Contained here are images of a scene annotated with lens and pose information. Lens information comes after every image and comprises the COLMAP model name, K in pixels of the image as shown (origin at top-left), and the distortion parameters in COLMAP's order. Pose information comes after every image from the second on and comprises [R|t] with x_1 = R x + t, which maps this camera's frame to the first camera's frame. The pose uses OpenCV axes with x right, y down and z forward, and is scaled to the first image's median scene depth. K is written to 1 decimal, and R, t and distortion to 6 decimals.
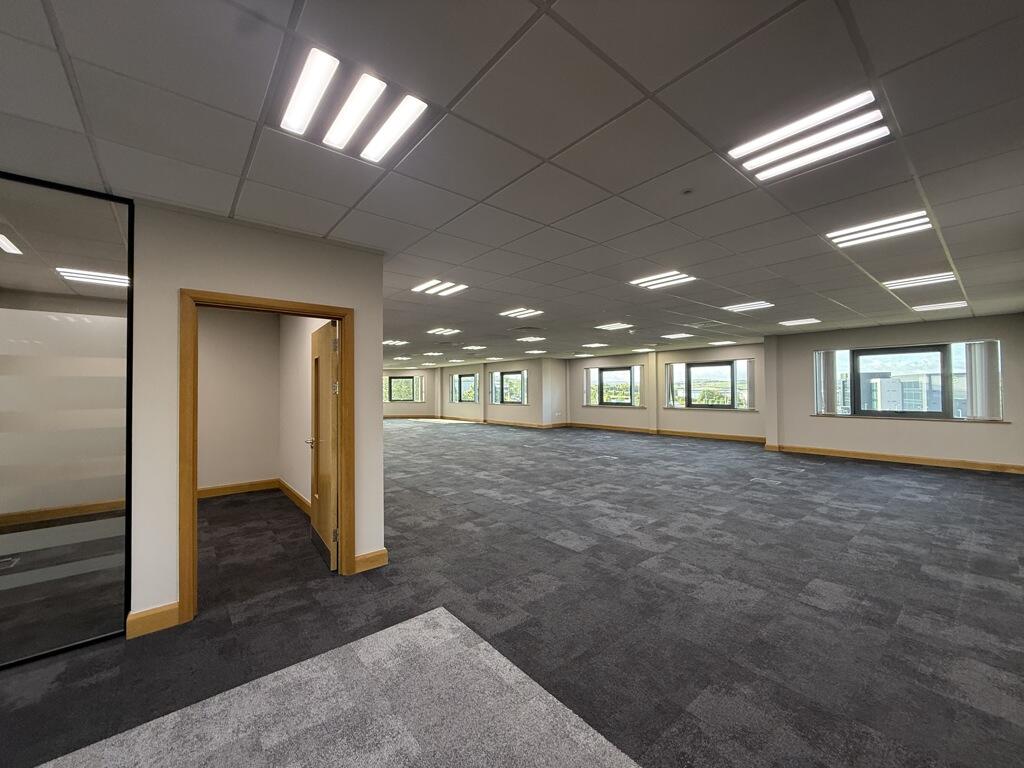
lens RADIAL K [[408.6, 0, 512.0], [0, 408.6, 384.0], [0, 0, 1]] dist [-0.000011, -0.000002]
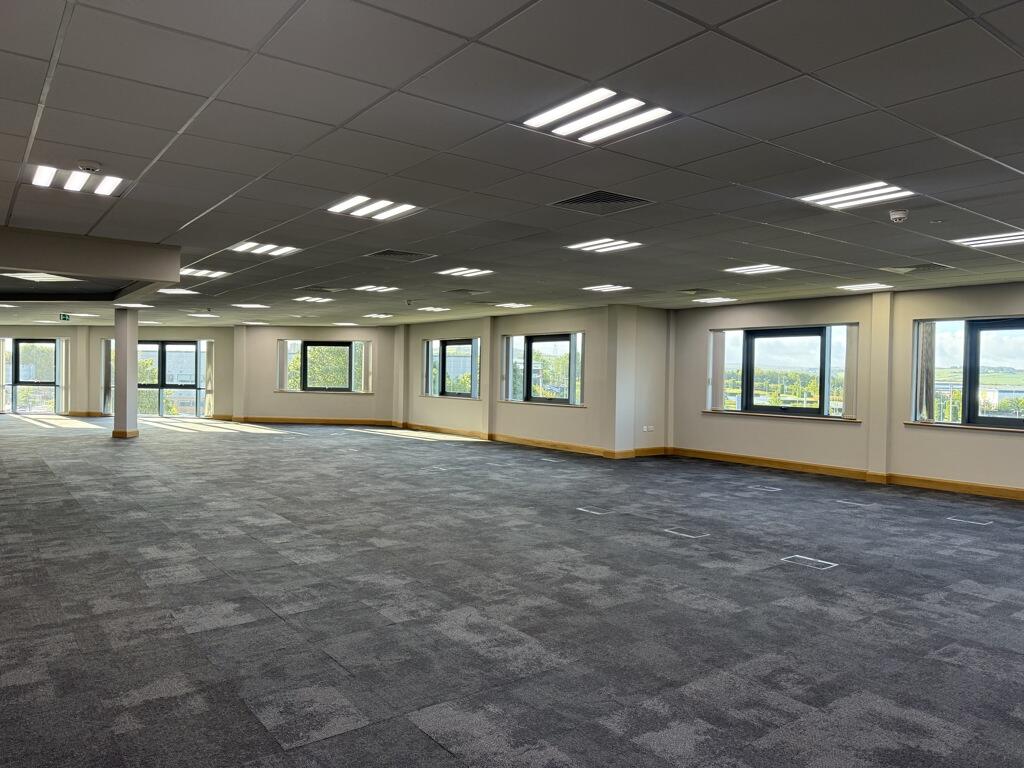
lens RADIAL K [[722.6, 0, 512.0], [0, 722.6, 384.0], [0, 0, 1]] dist [0.000678, 0.000085]
pose [[0.998523, 0.025590, -0.047929, -0.003470], [-0.024208, 0.999280, 0.029200, 0.003750], [0.048642, -0.027996, 0.998424, 0.191489]]
